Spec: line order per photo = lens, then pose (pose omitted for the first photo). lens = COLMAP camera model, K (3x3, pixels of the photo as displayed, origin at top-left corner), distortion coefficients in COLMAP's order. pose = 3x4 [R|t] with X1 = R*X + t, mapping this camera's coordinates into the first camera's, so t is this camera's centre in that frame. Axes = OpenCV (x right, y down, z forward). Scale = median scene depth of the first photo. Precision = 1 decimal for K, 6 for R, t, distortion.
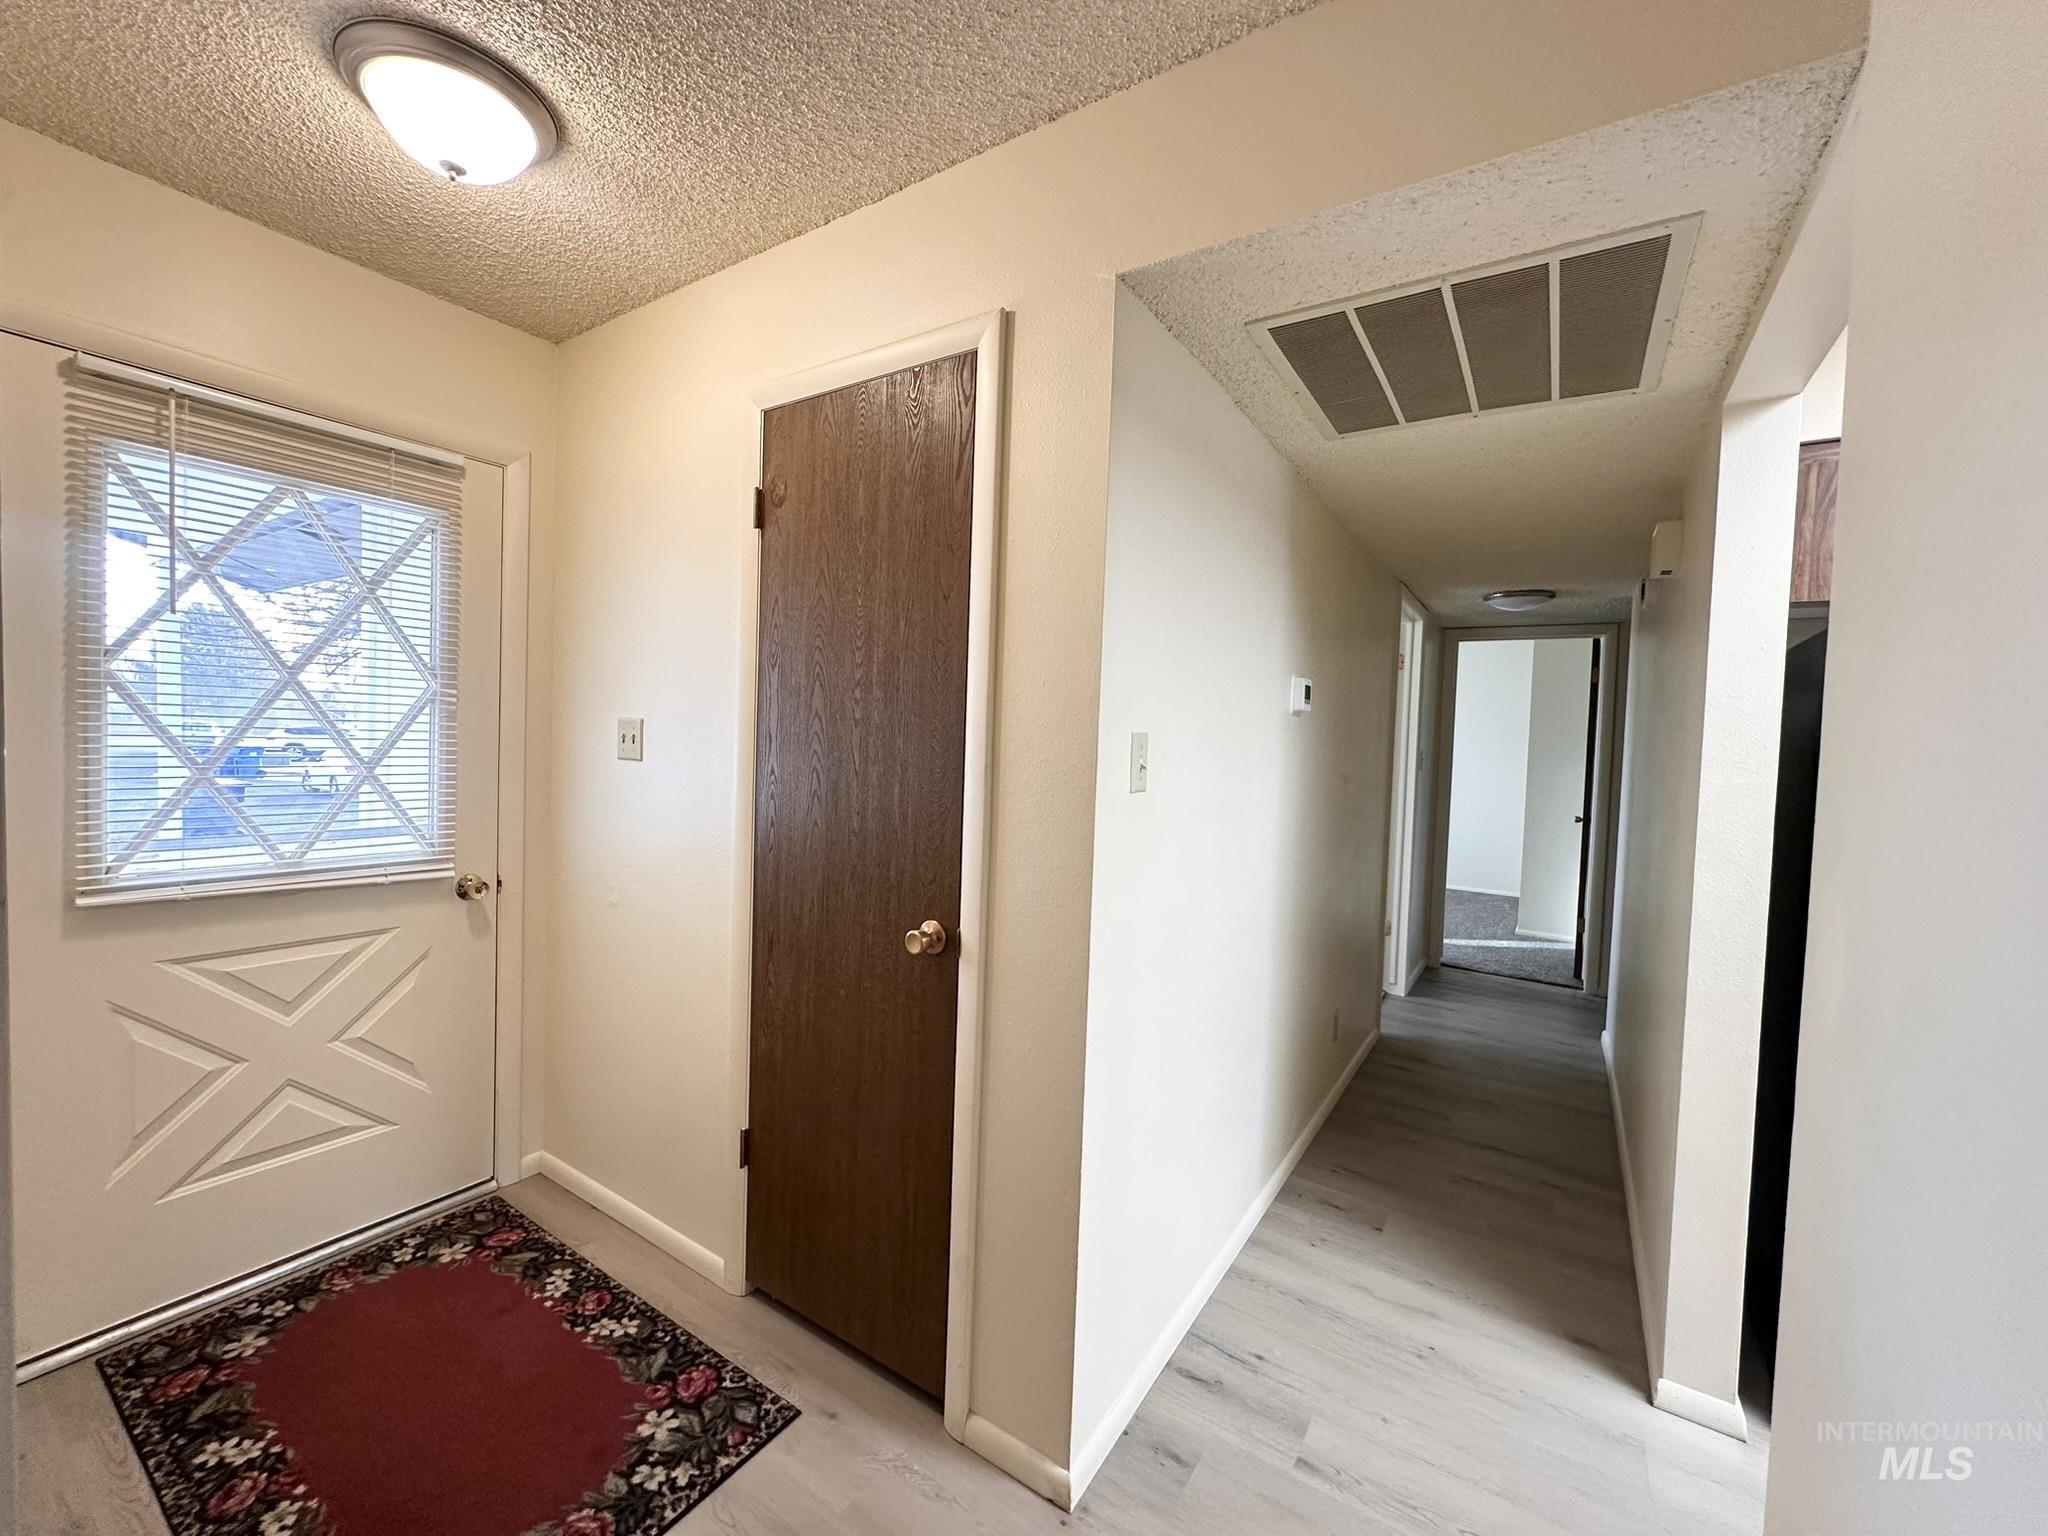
lens RADIAL K [[817.8, 0, 1015.0], [0, 817.8, 769.0], [0, 0, 1]] dist [-0.005315, 0.000773]
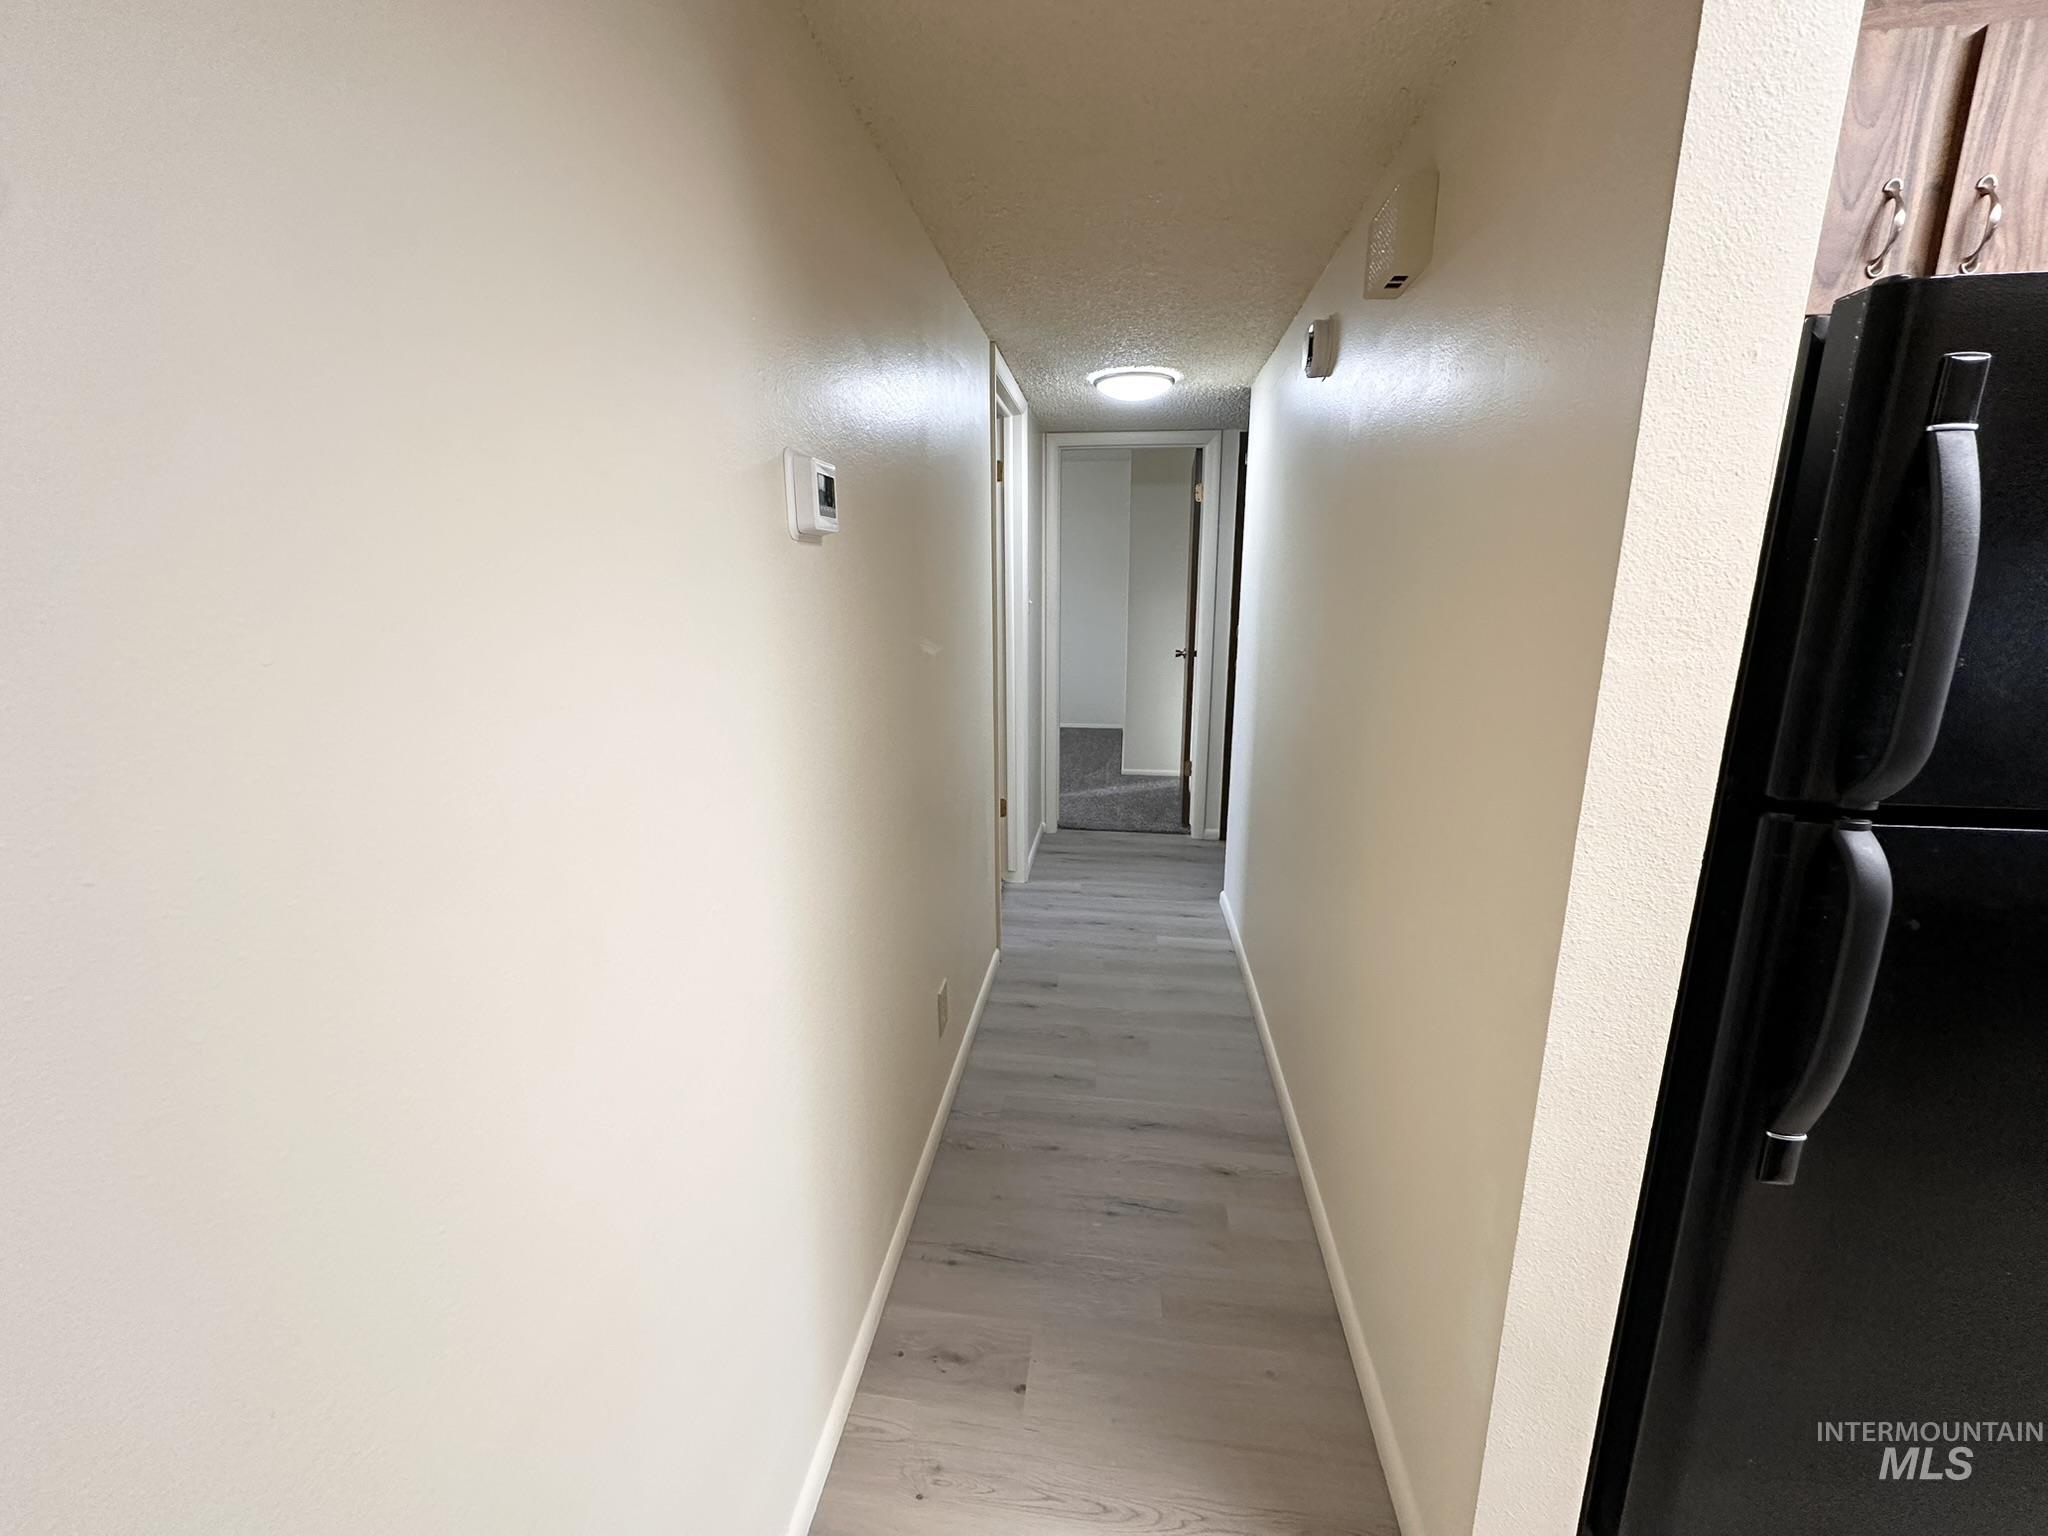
lens RADIAL K [[817.8, 0, 1018.0], [0, 817.8, 765.5], [0, 0, 1]] dist [-0.005315, 0.000773]
pose [[0.894908, -0.135203, 0.425276, 0.147072], [0.050954, 0.977724, 0.203615, -0.018002], [-0.443332, -0.160547, 0.881862, 0.319410]]
